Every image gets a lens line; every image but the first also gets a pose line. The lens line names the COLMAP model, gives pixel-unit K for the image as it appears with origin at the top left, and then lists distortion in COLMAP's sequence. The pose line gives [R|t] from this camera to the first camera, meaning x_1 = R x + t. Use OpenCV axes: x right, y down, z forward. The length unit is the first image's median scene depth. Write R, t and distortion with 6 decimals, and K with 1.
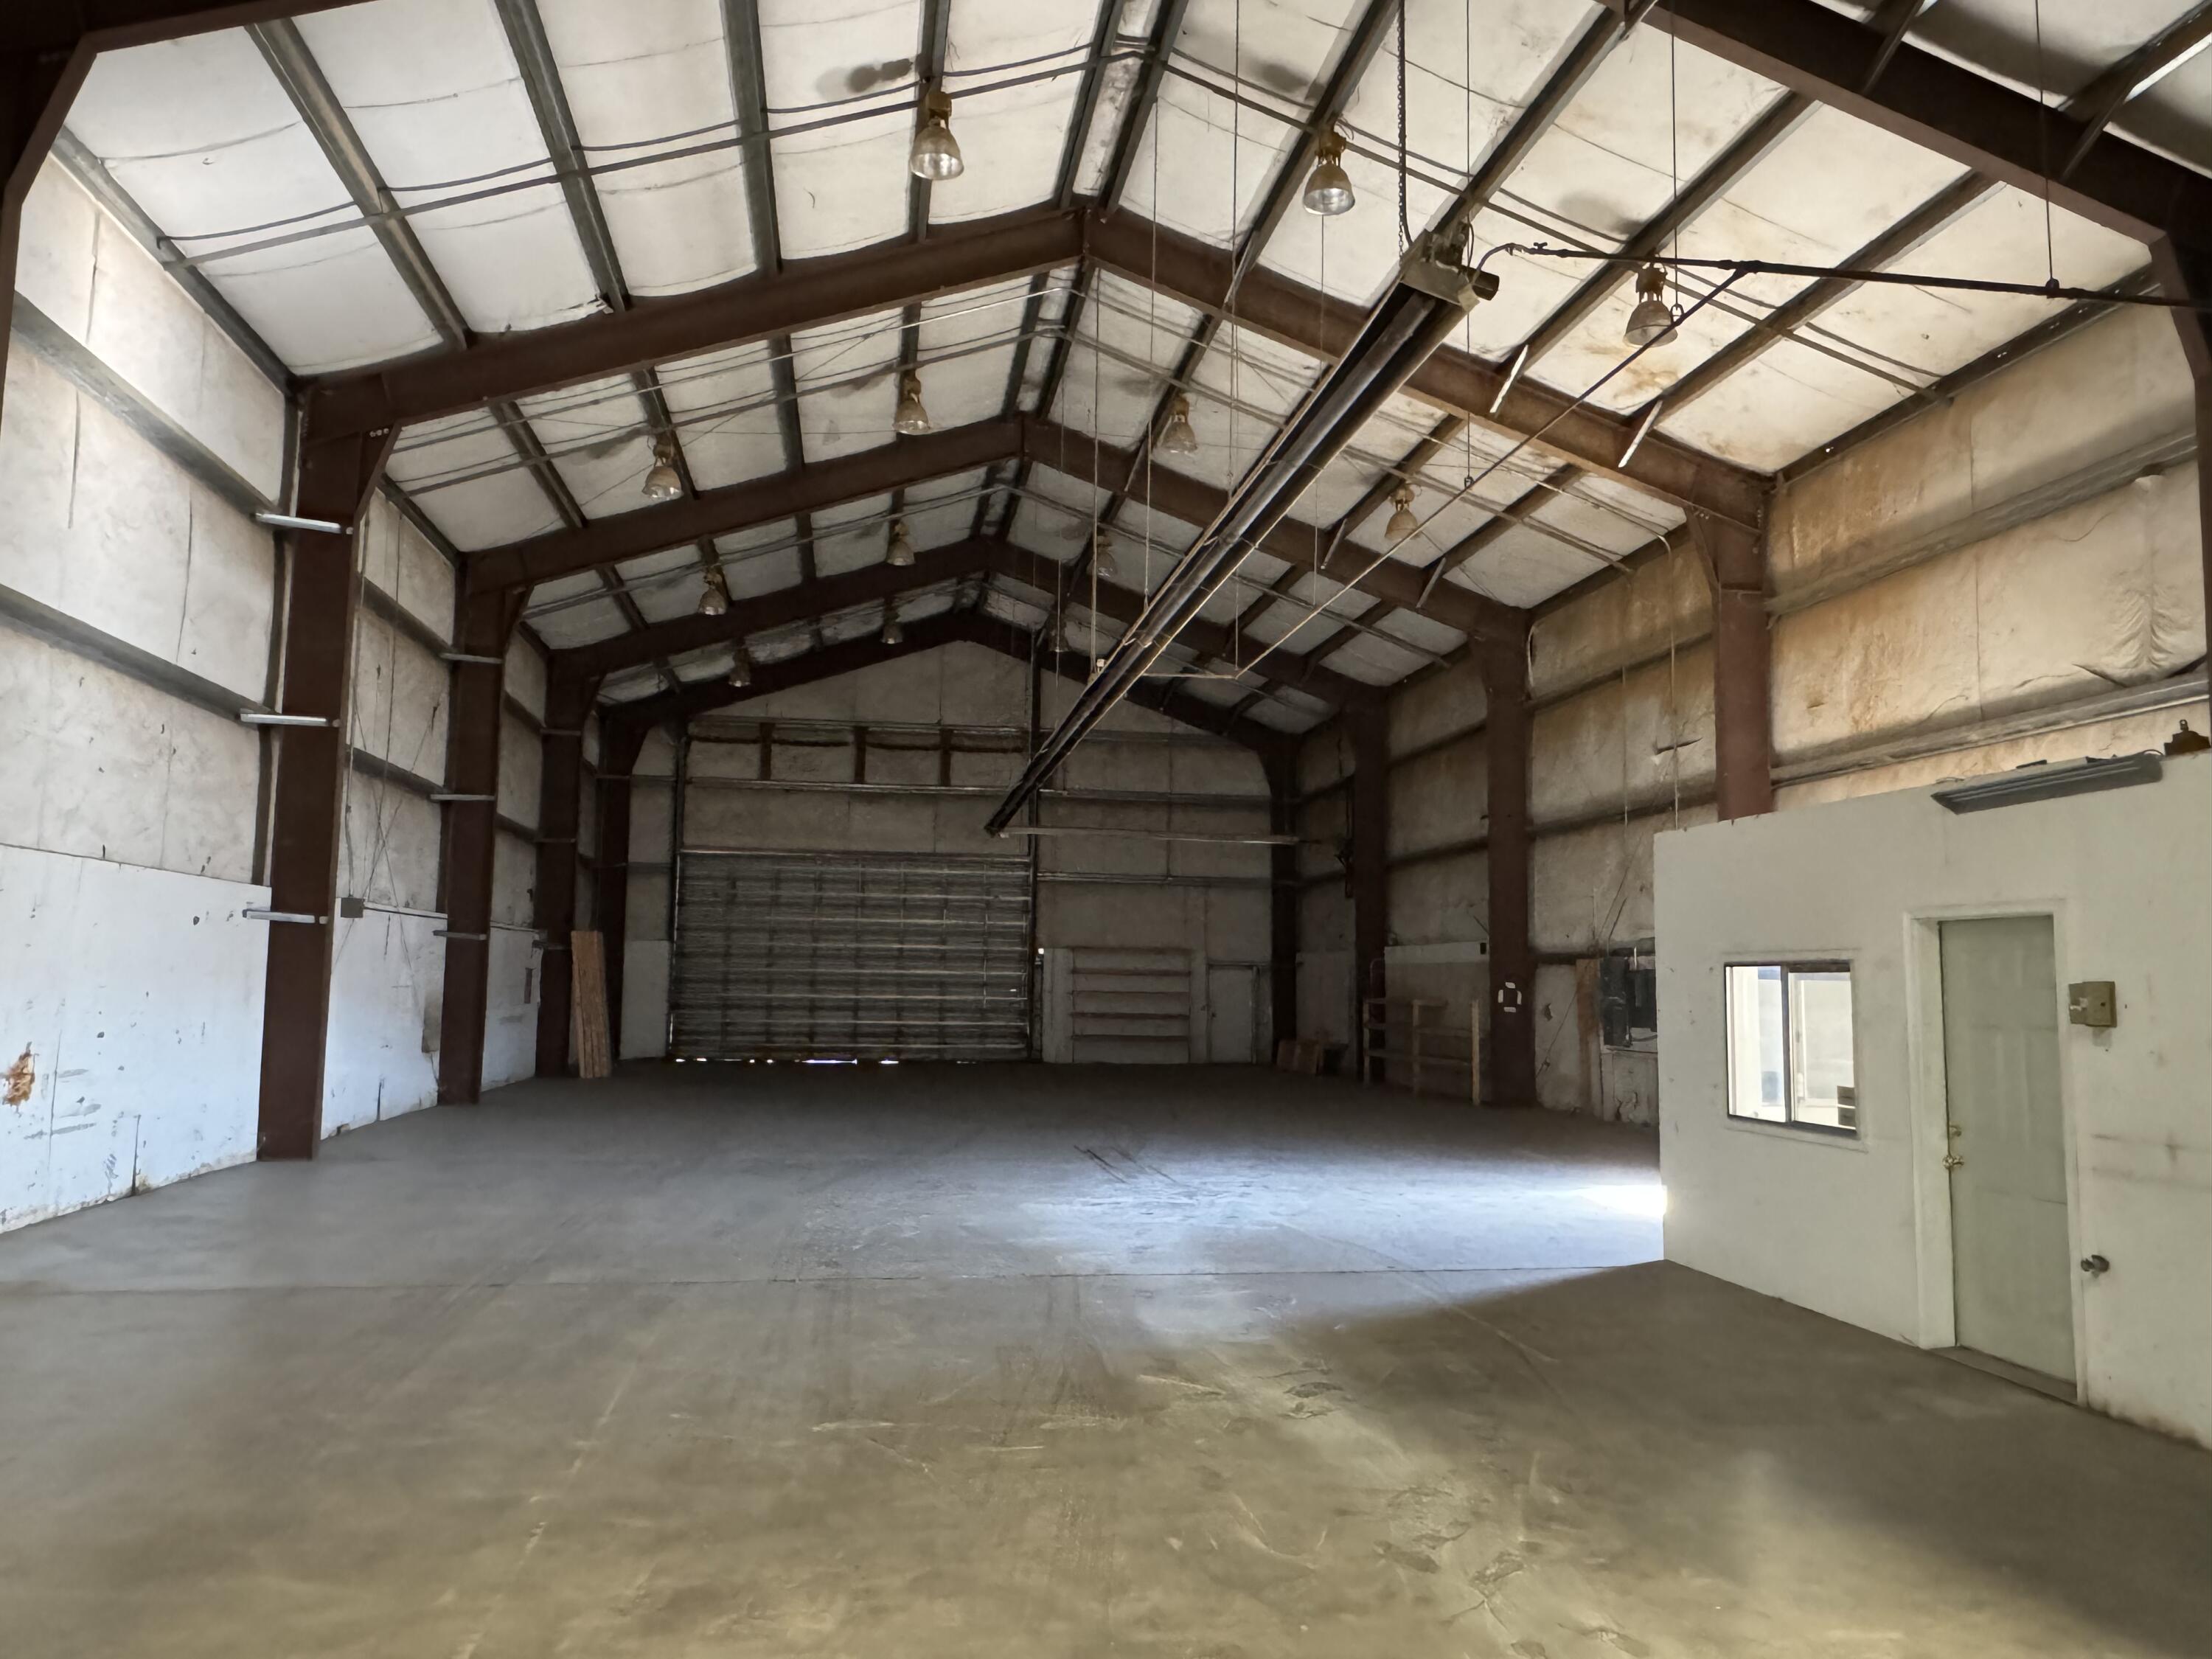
lens RADIAL K [[1539.3, 0, 1092.8], [0, 1539.3, 832.7], [0, 0, 1]] dist [0.009072, -0.008647]
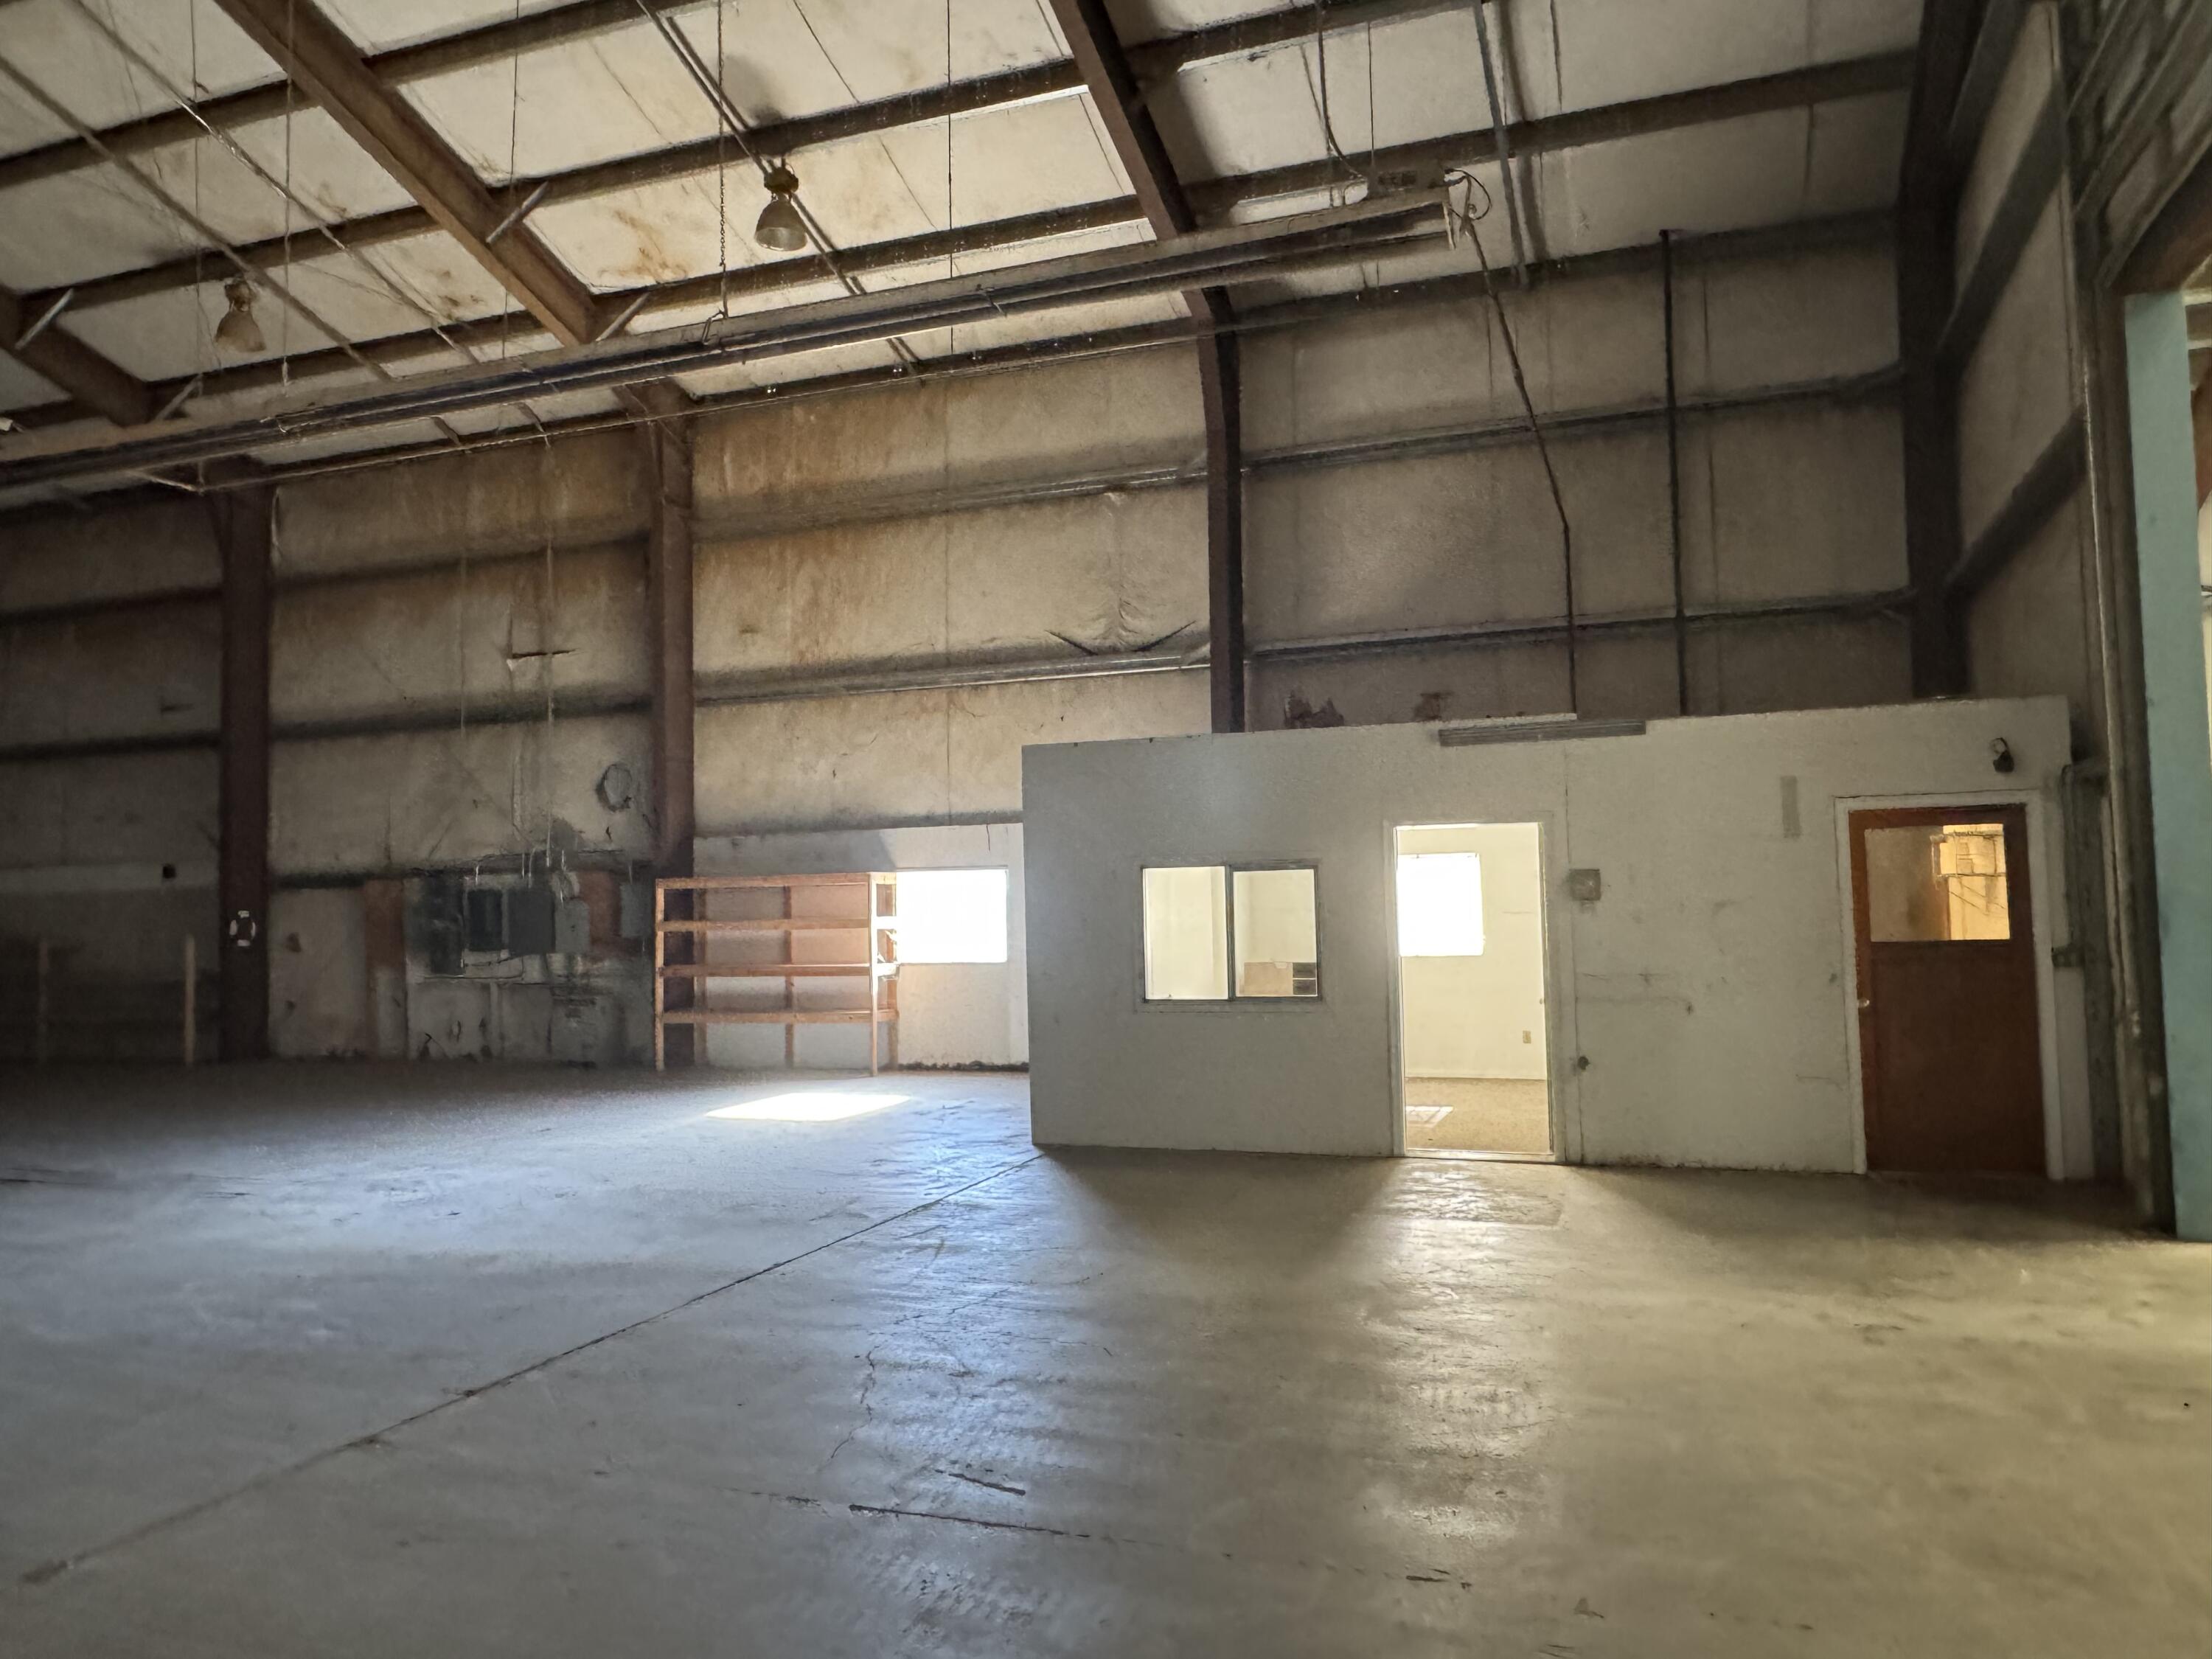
lens RADIAL K [[1539.3, 0, 1099.0], [0, 1539.3, 822.2], [0, 0, 1]] dist [0.009072, -0.008647]
pose [[0.487503, 0.021873, 0.872847, -0.321256], [-0.054548, 0.998496, 0.005444, 0.027254], [-0.871416, -0.050266, 0.487963, 0.270494]]
